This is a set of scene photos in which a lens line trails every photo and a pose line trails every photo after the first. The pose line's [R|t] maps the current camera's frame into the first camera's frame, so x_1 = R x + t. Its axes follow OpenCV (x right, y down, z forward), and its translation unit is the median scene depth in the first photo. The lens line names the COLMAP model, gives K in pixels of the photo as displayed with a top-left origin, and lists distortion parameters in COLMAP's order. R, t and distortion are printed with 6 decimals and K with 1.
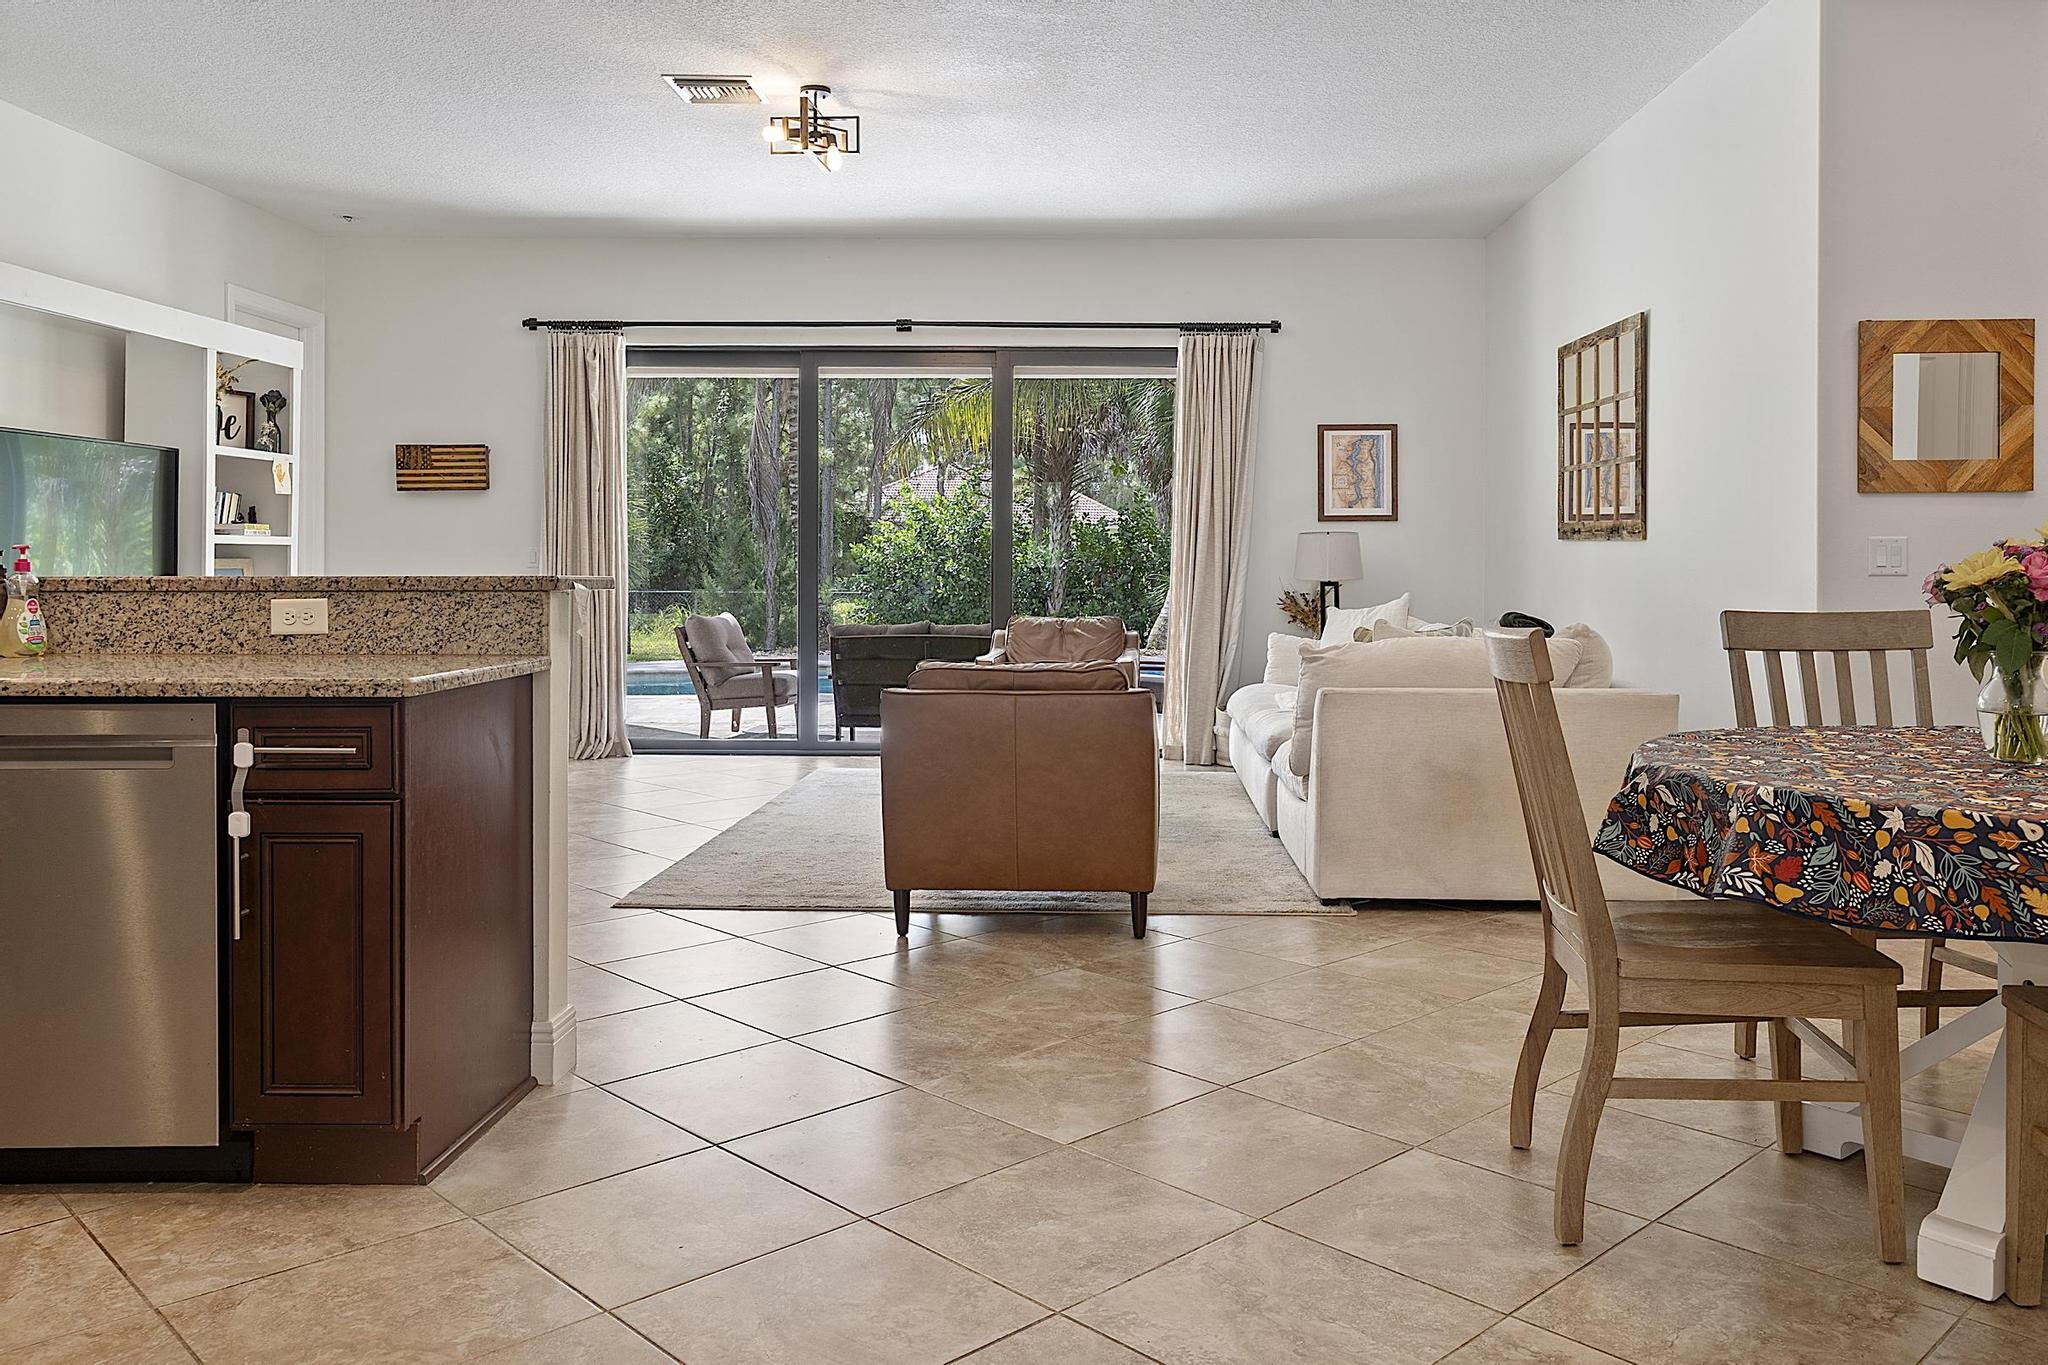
lens RADIAL K [[1556.8, 0, 1025.3], [0, 1556.8, 670.9], [0, 0, 1]] dist [0.000239, 0.001531]
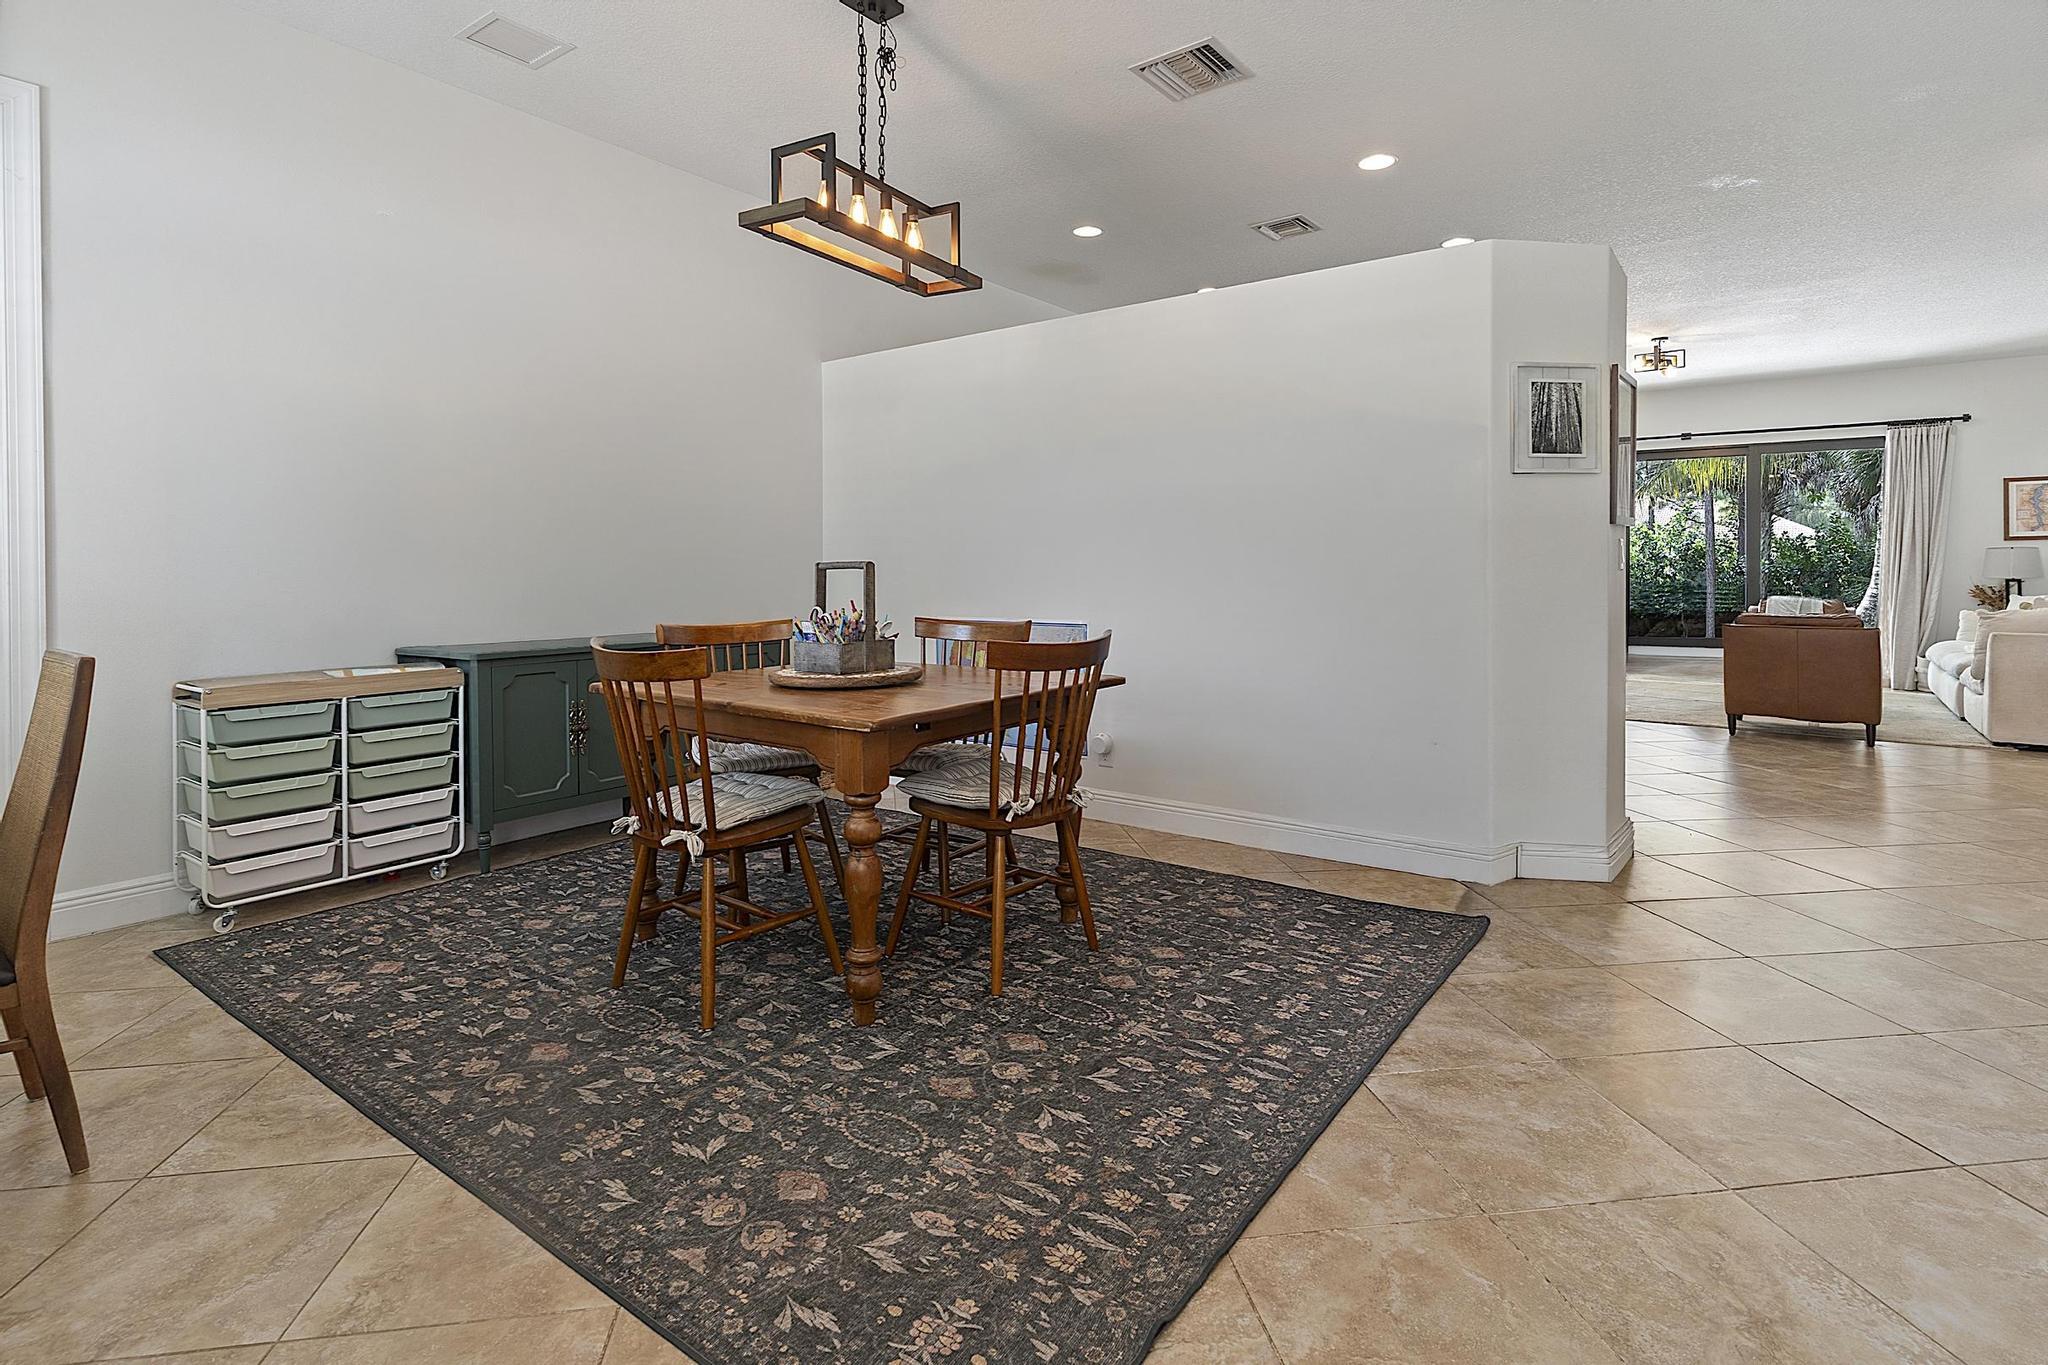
lens RADIAL K [[1010.3, 0, 1031.3], [0, 1010.3, 589.2], [0, 0, 1]] dist [0.004552, -0.000212]
pose [[0.829091, 0.006165, -0.559080, -0.057956], [-0.034458, 0.998602, -0.040087, 0.030696], [0.558052, 0.052501, 0.828144, -0.434954]]
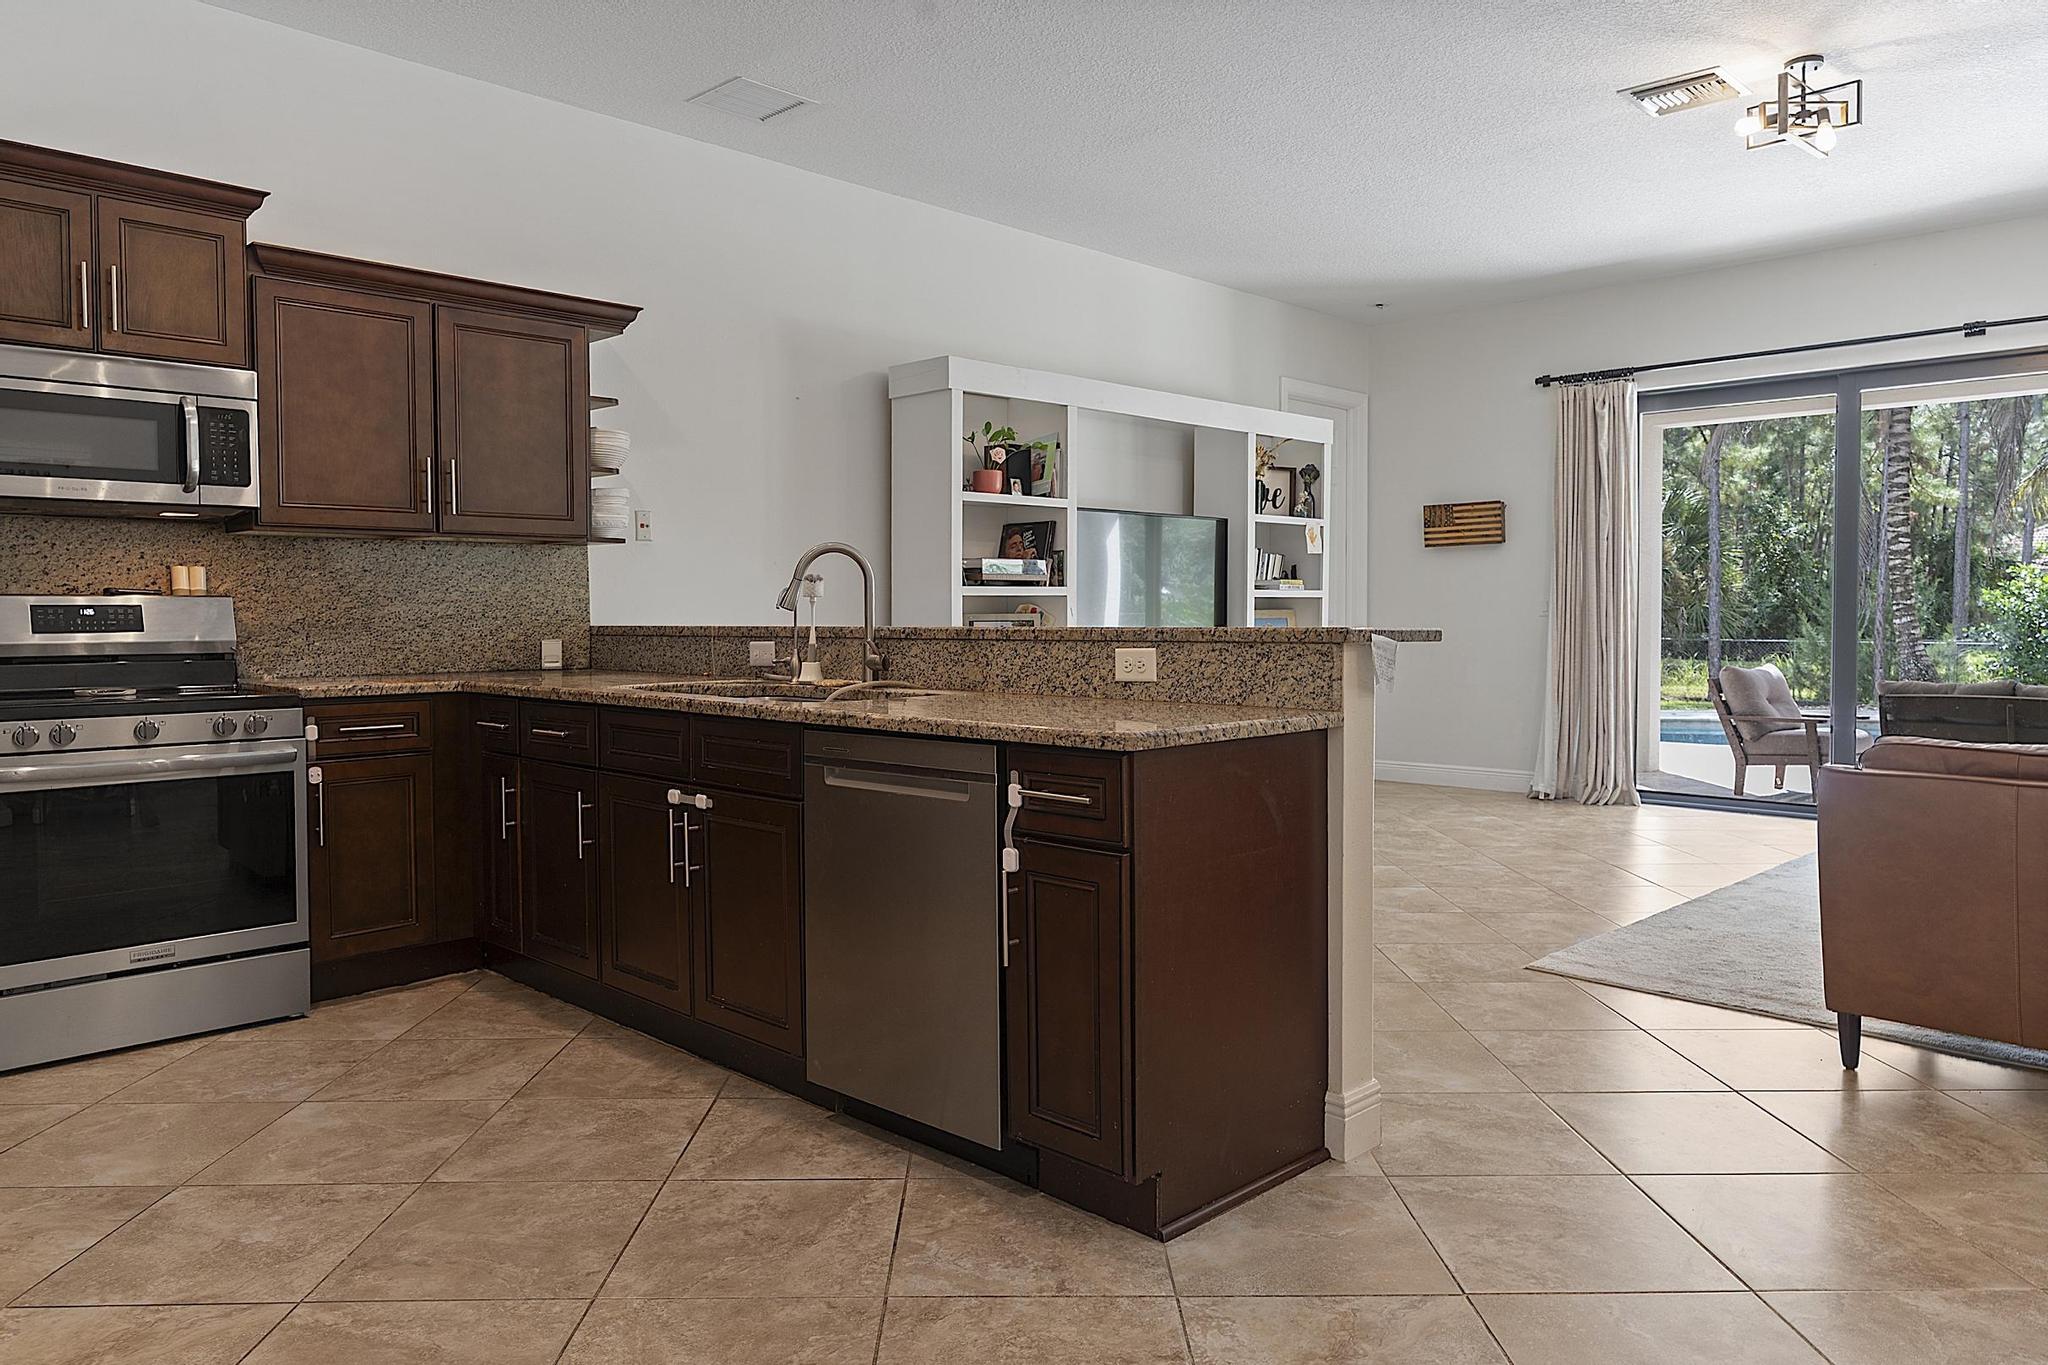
lens RADIAL K [[1357.0, 0, 1023.6], [0, 1357.0, 696.8], [0, 0, 1]] dist [-0.012105, 0.014142]
pose [[0.737944, 0.036821, -0.673857, 0.049967], [-0.041615, 0.999093, 0.009019, -0.008754], [0.673577, 0.021387, 0.738807, 0.127504]]
